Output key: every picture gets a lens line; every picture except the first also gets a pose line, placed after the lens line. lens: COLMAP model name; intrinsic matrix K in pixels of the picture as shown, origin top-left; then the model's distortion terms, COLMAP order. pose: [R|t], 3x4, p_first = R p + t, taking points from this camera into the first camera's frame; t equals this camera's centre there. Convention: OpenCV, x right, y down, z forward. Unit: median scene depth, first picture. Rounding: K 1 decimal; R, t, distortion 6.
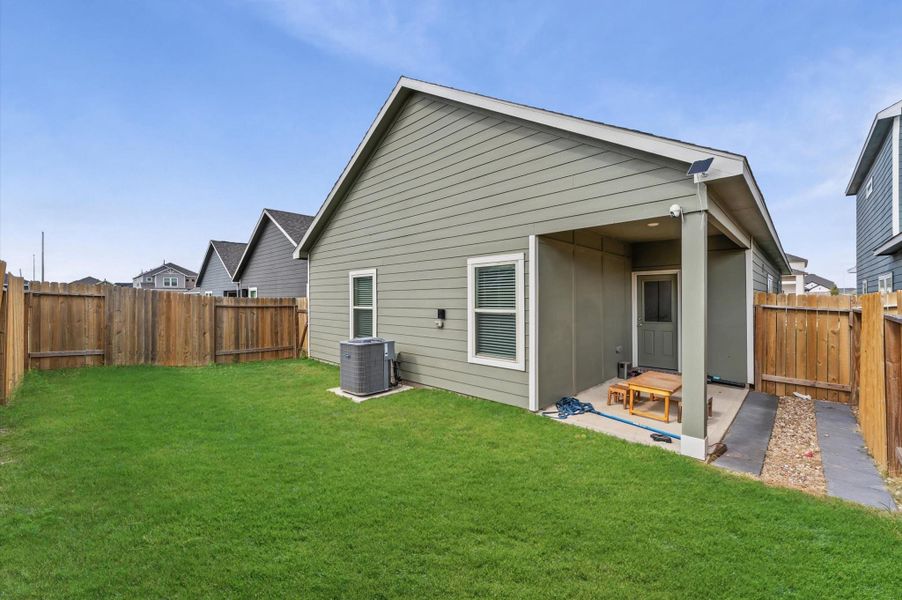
lens RADIAL K [[359.6, 0, 451.2], [0, 359.6, 302.9], [0, 0, 1]] dist [0.000244, 0.000223]
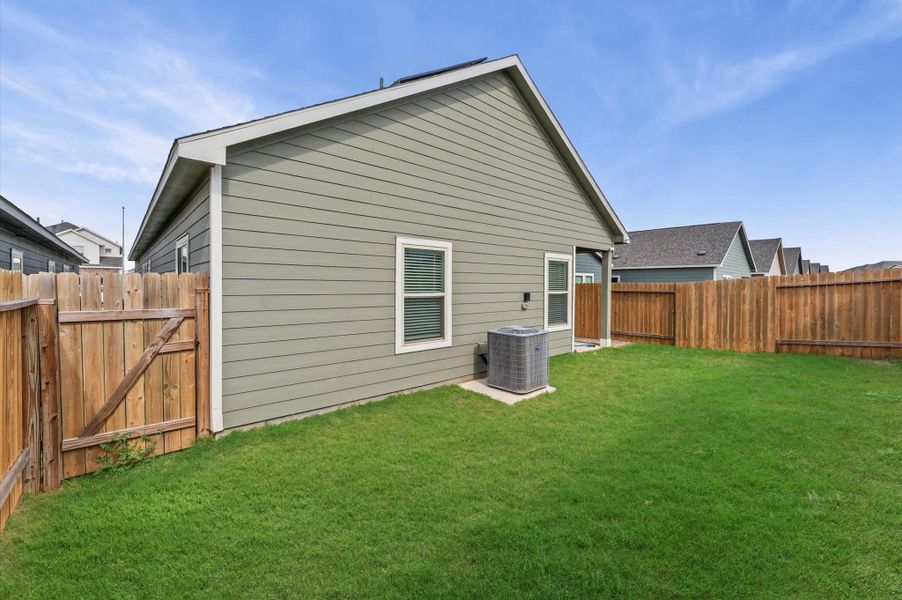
lens RADIAL K [[359.6, 0, 453.4], [0, 359.6, 287.4], [0, 0, 1]] dist [0.000244, 0.000223]
pose [[0.084864, -0.007382, 0.996365, -0.957880], [-0.001328, 0.999971, 0.007522, -0.005971], [-0.996392, -0.001961, 0.084851, 0.923112]]
